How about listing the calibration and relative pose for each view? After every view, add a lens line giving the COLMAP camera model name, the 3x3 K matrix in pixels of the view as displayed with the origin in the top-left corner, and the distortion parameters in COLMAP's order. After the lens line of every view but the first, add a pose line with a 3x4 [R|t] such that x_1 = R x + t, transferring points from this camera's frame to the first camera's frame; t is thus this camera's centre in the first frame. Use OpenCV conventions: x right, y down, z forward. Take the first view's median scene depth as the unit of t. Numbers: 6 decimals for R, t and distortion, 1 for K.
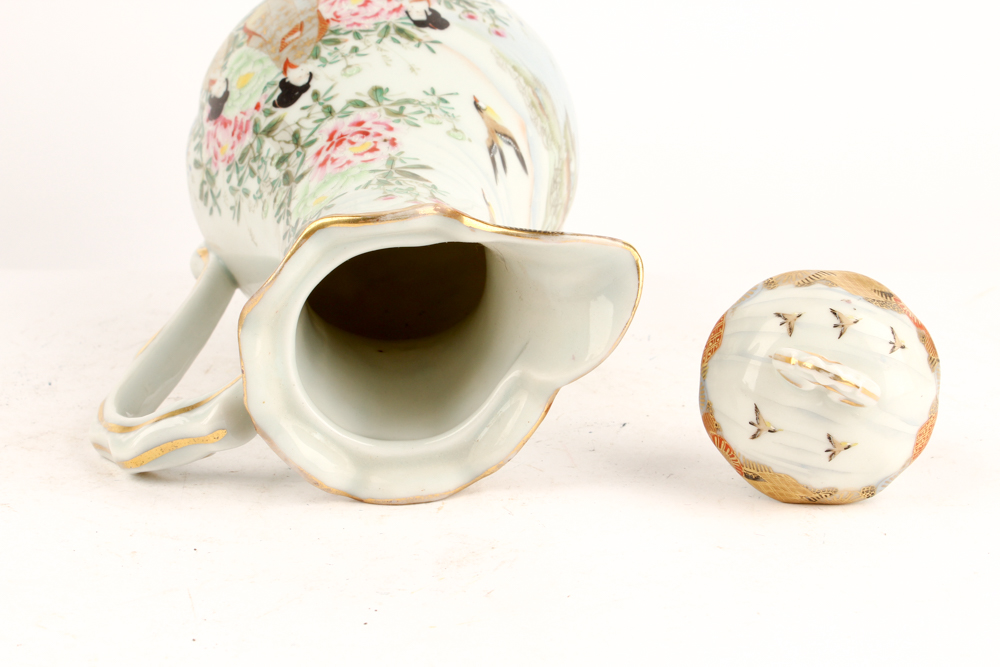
lens RADIAL K [[1780.8, 0, 499.9], [0, 1780.8, 333.6], [0, 0, 1]] dist [0.016592, 0.000000]
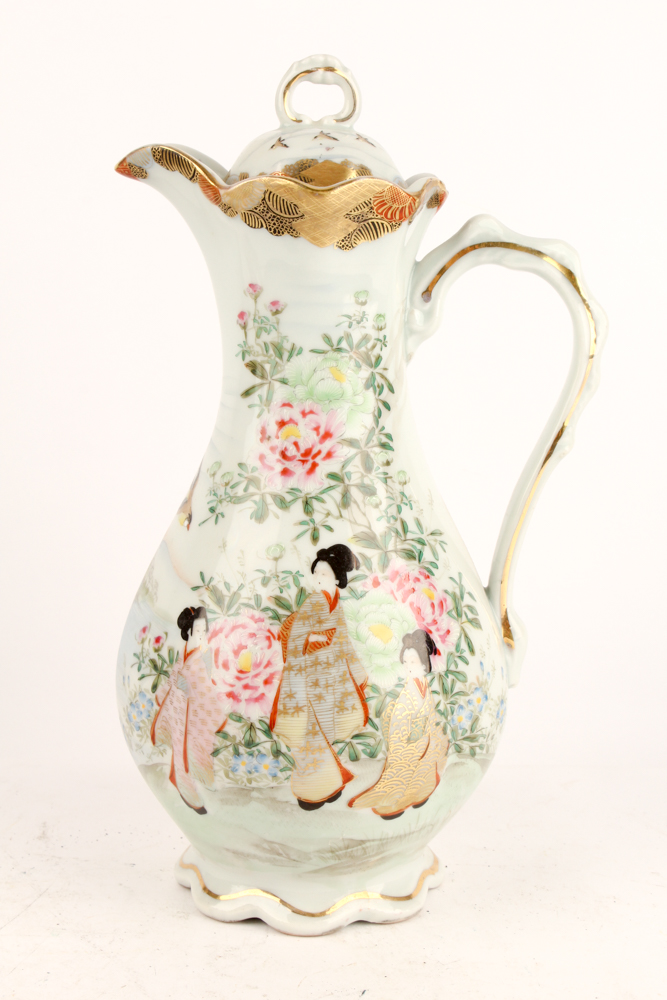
lens RADIAL K [[1976.1, 0, 333.7], [0, 1976.1, 488.6], [0, 0, 1]] dist [0.069733, 0.000000]
pose [[-0.884704, -0.180371, 0.429844, -0.597785], [0.454923, -0.535261, 0.711716, -0.925344], [0.101705, 0.825204, 0.555603, 0.325631]]
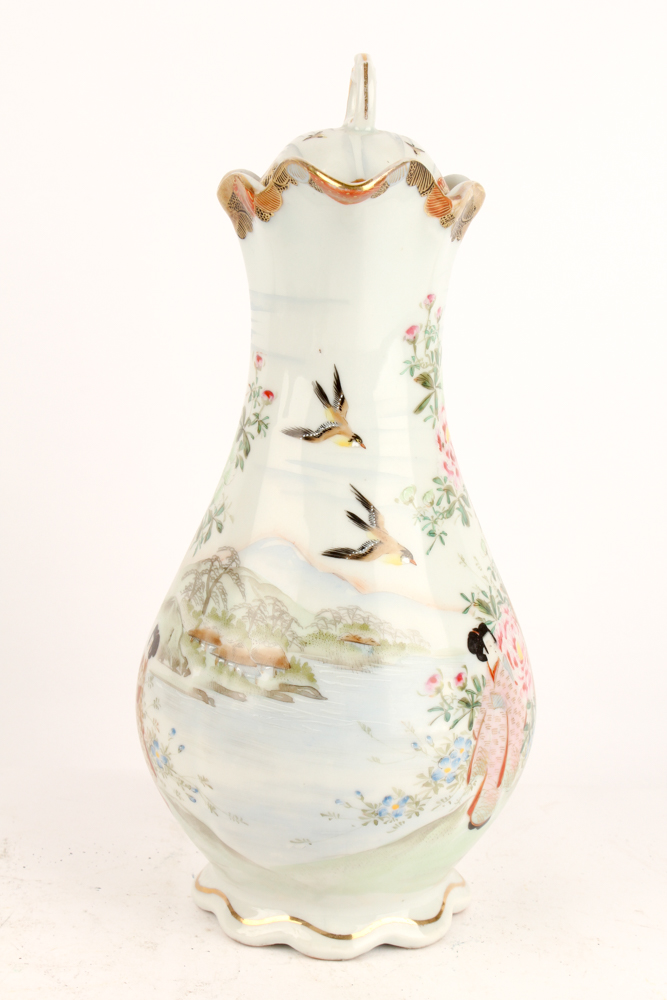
lens RADIAL K [[1976.1, 0, 335.2], [0, 1976.1, 507.3], [0, 0, 1]] dist [0.069733, 0.000000]
pose [[-0.422452, 0.114437, -0.899132, 1.007423], [-0.807867, -0.497312, 0.316277, -0.434028], [-0.410956, 0.859991, 0.302540, 0.649367]]
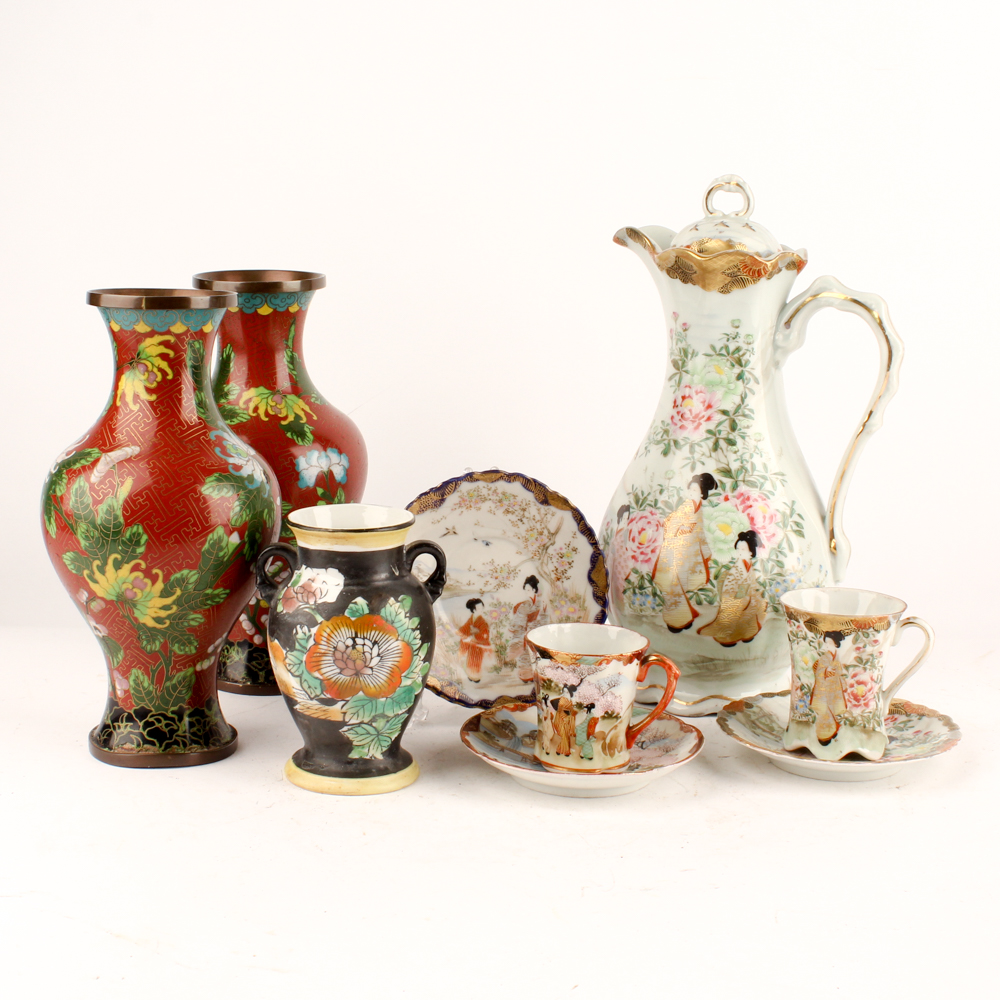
lens RADIAL K [[1883.8, 0, 506.5], [0, 1883.8, 483.1], [0, 0, 1]] dist [-0.008272, 0.000000]
pose [[-0.601108, -0.236937, 0.763237, -1.360868], [0.759249, -0.467382, 0.452874, -1.080575], [0.249421, 0.851713, 0.460841, 0.129209]]
